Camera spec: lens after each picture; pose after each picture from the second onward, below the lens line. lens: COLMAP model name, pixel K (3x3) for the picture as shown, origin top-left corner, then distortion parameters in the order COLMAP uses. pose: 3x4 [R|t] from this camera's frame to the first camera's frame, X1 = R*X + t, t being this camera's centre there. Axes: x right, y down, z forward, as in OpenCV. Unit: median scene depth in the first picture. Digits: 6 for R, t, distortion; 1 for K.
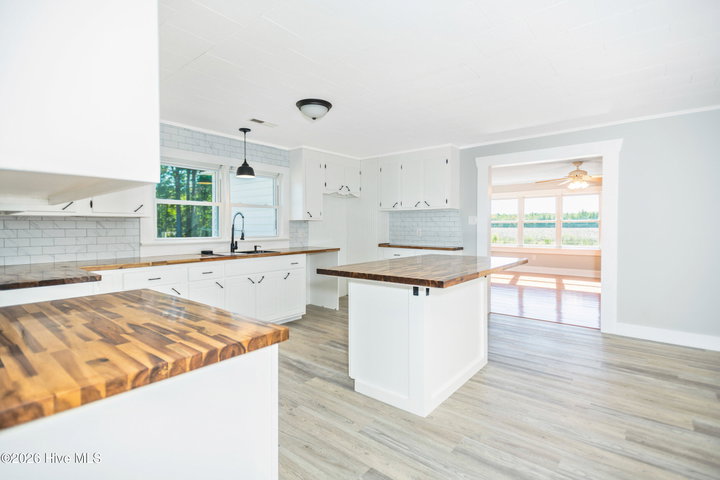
lens RADIAL K [[348.3, 0, 348.9], [0, 348.3, 227.5], [0, 0, 1]] dist [0.004603, 0.000073]
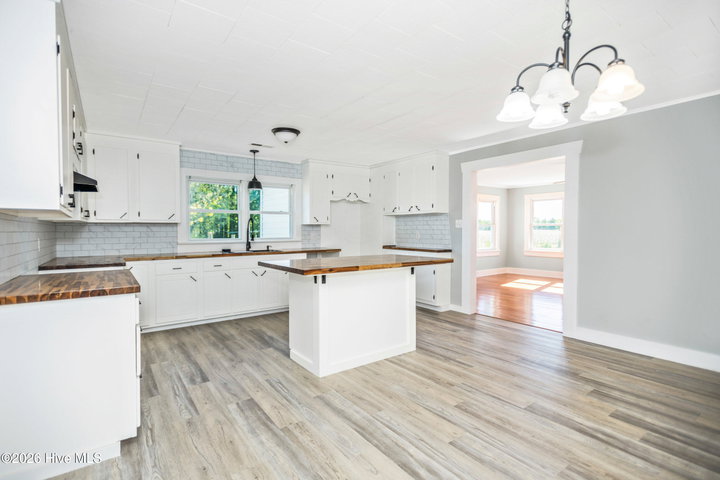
lens RADIAL K [[368.4, 0, 358.2], [0, 368.4, 232.6], [0, 0, 1]] dist [0.006047, 0.000408]
pose [[0.963849, 0.001517, -0.266446, 0.434320], [0.000046, 0.999983, 0.005858, -0.000546], [0.266450, -0.005658, 0.963832, -0.167887]]
